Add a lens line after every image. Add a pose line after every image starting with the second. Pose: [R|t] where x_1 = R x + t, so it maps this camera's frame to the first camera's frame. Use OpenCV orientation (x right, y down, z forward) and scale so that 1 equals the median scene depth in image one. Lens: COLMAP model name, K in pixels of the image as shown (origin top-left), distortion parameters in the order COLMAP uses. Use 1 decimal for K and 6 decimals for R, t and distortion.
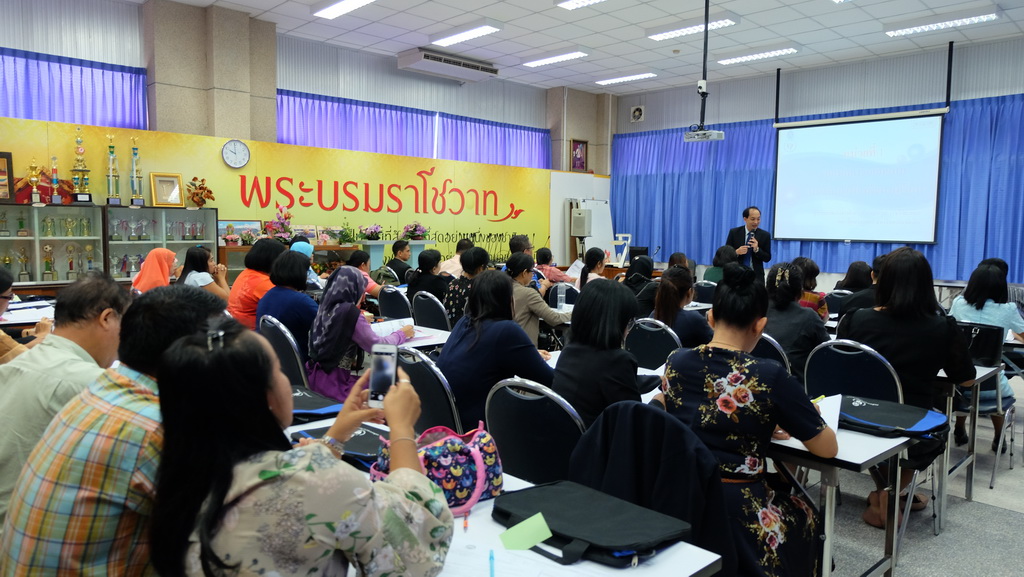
lens RADIAL K [[706.3, 0, 516.0], [0, 706.3, 281.8], [0, 0, 1]] dist [-0.042018, 0.065248]
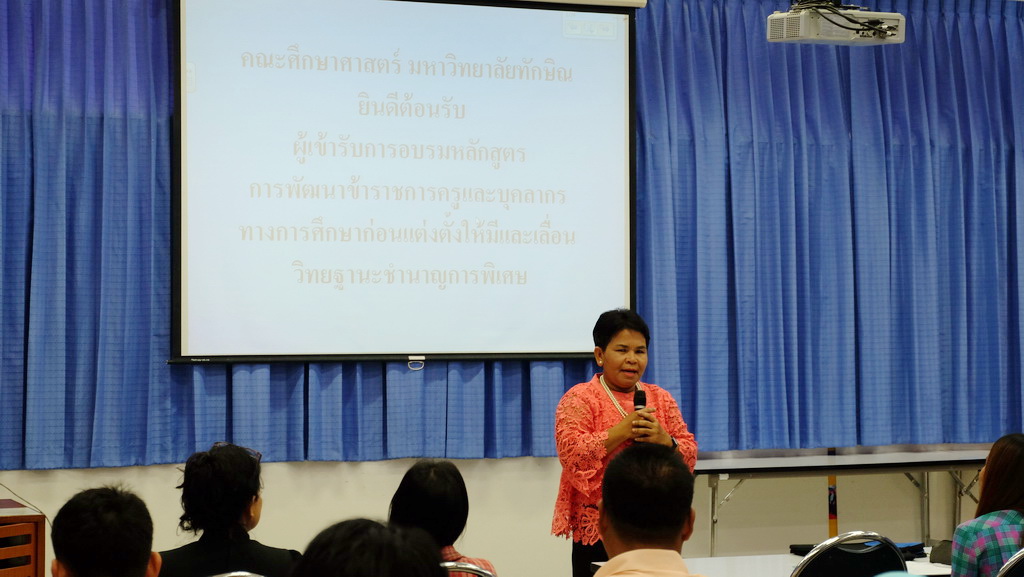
lens RADIAL K [[2178.7, 0, 553.0], [0, 2178.7, 276.2], [0, 0, 1]] dist [0.080710, -0.124272]
pose [[0.363952, -0.004804, 0.931405, -0.443363], [0.075379, 0.996859, -0.024313, -0.066772], [-0.928363, 0.079057, 0.363171, 0.575135]]
